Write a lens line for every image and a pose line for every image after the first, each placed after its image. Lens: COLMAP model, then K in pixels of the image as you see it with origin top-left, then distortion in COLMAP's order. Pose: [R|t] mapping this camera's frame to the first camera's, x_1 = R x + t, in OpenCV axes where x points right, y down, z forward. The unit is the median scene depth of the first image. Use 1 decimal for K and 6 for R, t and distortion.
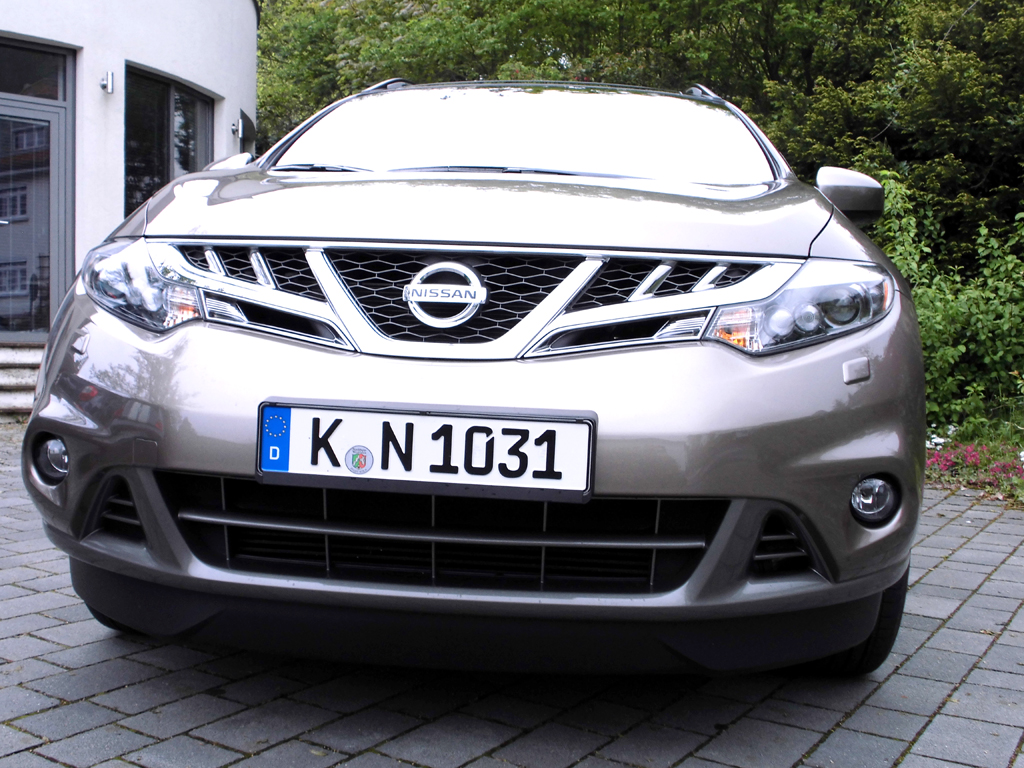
lens RADIAL K [[1133.2, 0, 512.3], [0, 1133.2, 385.0], [0, 0, 1]] dist [-0.018897, 0.000000]
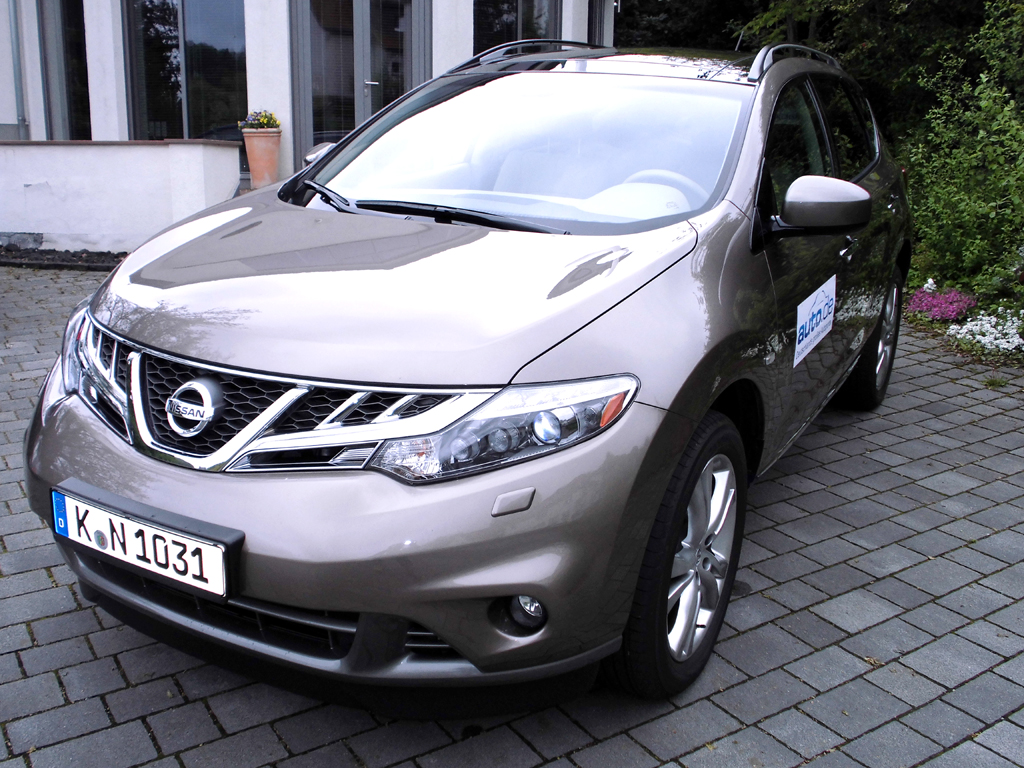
lens RADIAL K [[1007.9, 0, 511.9], [0, 1007.9, 381.6], [0, 0, 1]] dist [-0.009204, 0.000000]
pose [[0.910102, 0.108714, -0.399870, 0.711807], [-0.015173, 0.973068, 0.230019, -0.370321], [0.414107, -0.203273, 0.887240, 0.139281]]
